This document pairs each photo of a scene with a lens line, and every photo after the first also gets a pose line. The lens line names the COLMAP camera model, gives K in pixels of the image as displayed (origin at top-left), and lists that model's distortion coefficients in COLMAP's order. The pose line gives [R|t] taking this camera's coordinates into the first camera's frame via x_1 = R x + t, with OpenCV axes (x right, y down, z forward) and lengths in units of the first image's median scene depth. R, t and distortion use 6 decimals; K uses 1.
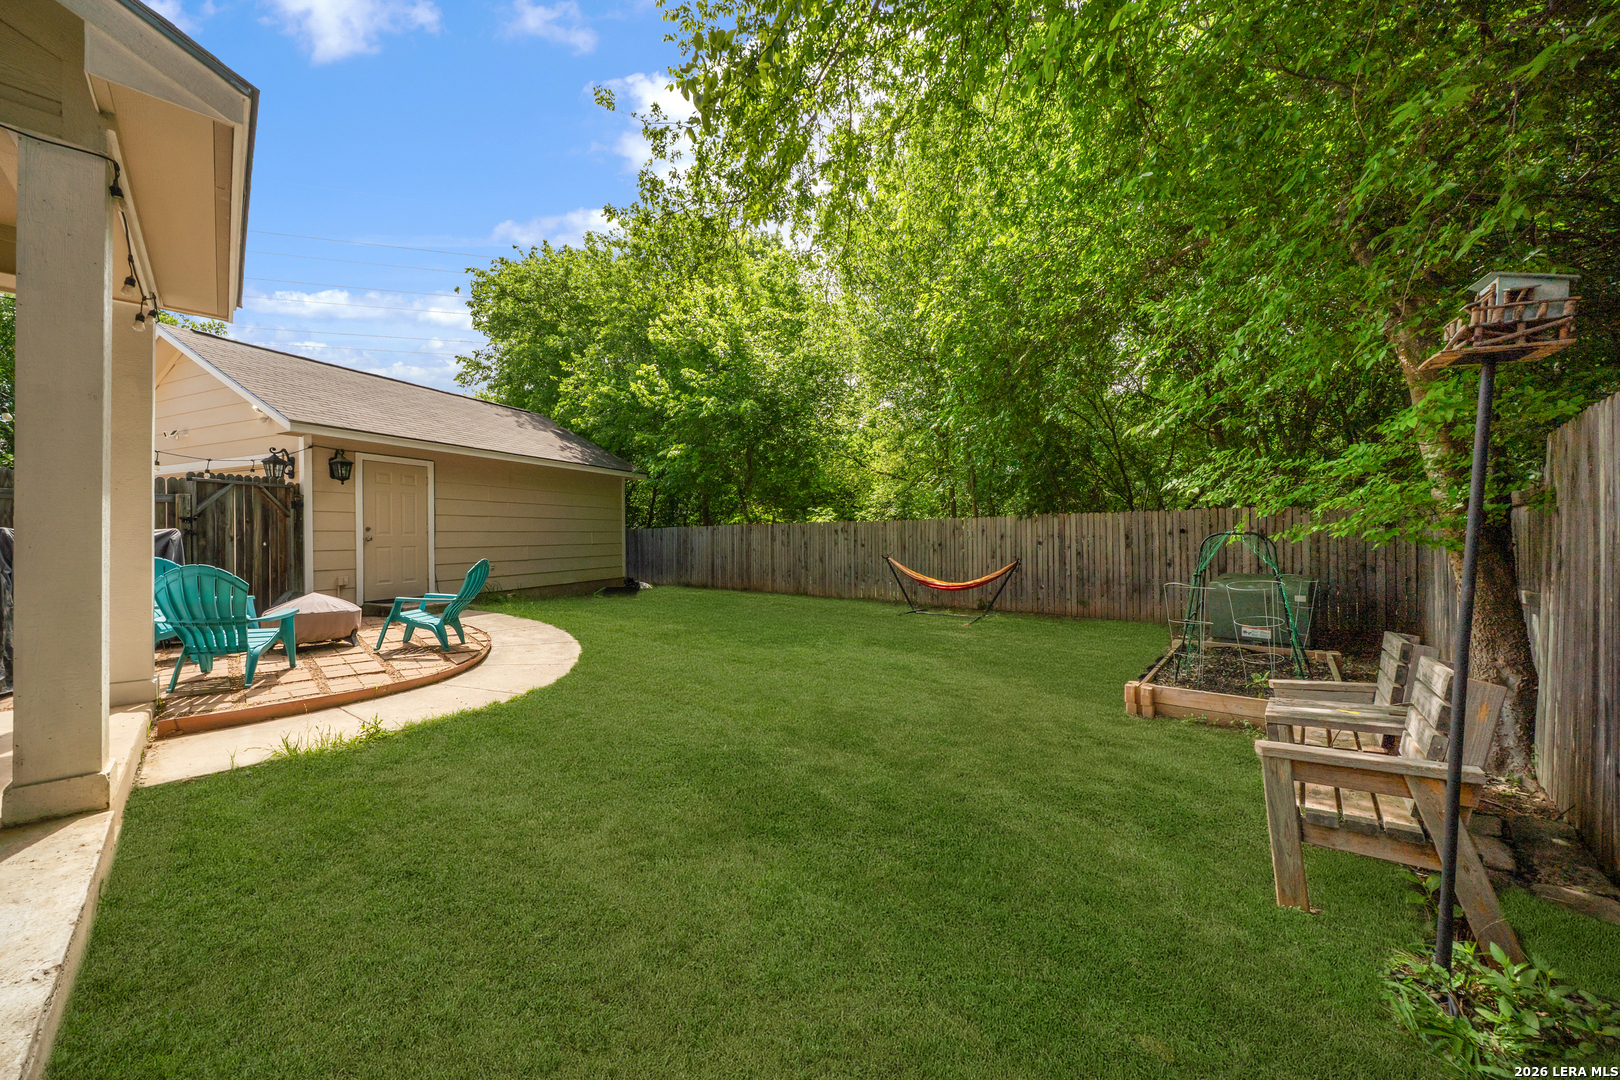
lens RADIAL K [[575.3, 0, 813.8], [0, 575.3, 542.5], [0, 0, 1]] dist [0.001267, 0.000250]
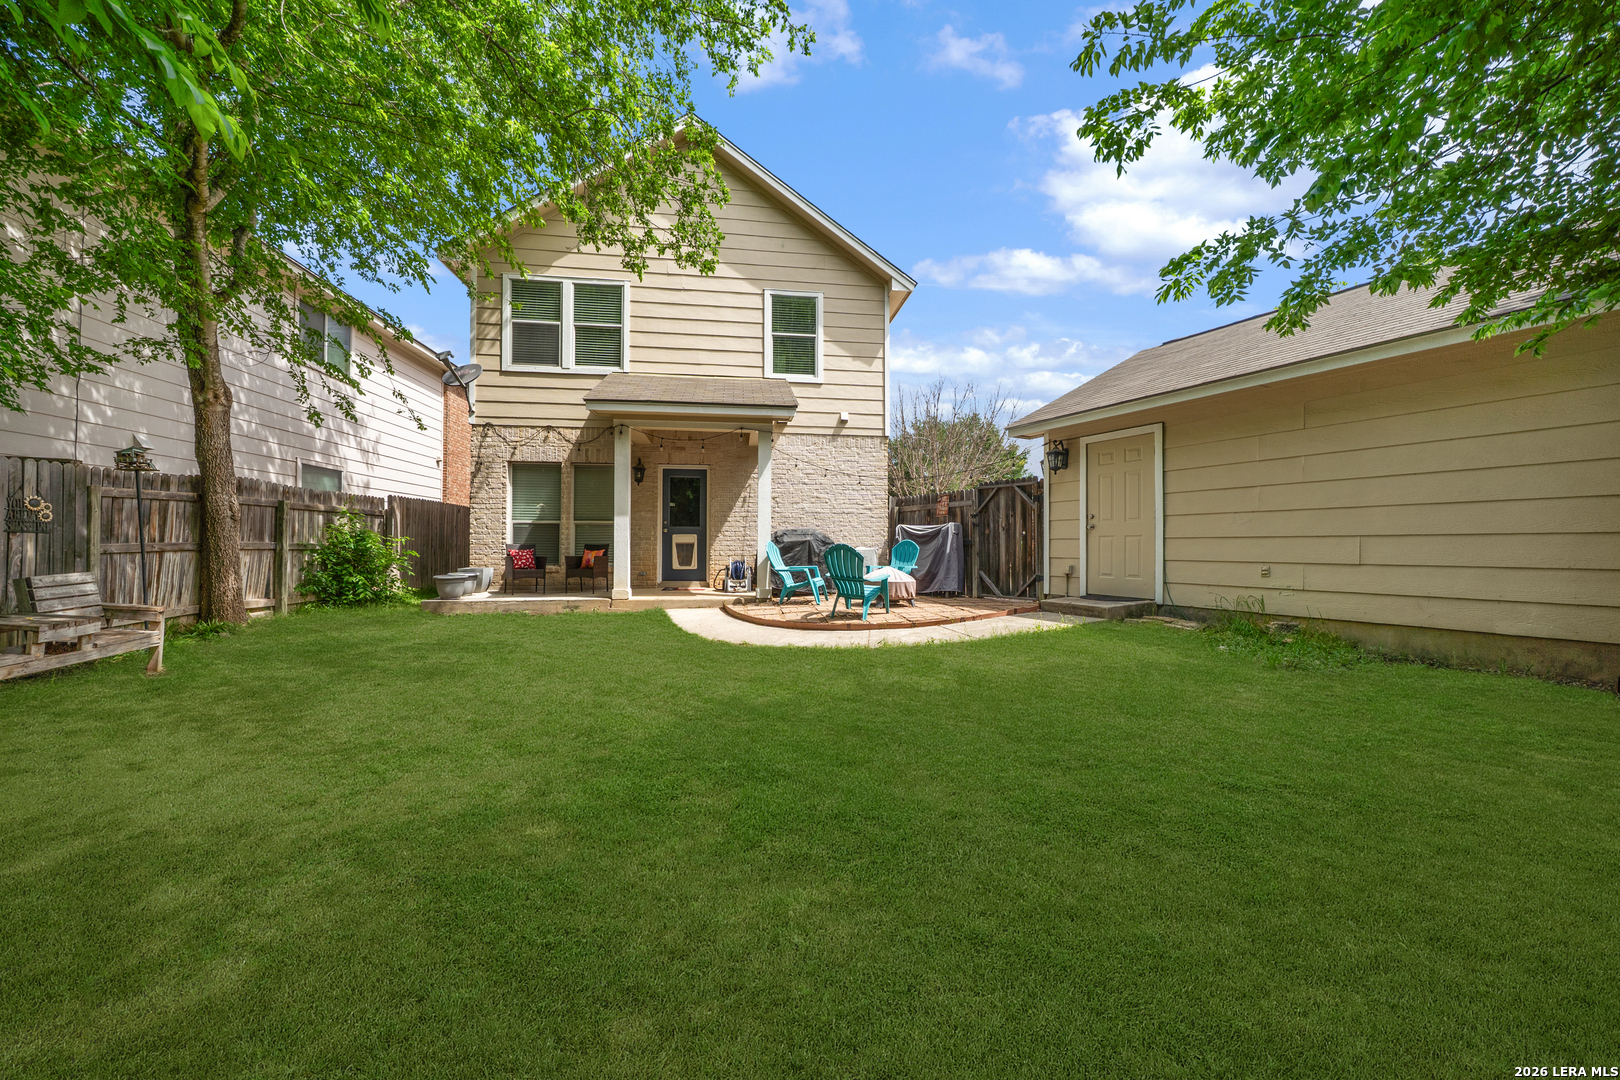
lens RADIAL K [[575.3, 0, 804.2], [0, 575.3, 538.1], [0, 0, 1]] dist [0.001267, 0.000250]
pose [[-0.628426, -0.003145, -0.777863, 0.246020], [-0.005261, 0.999986, 0.000207, 0.014244], [0.777851, 0.004222, -0.628434, 1.232141]]
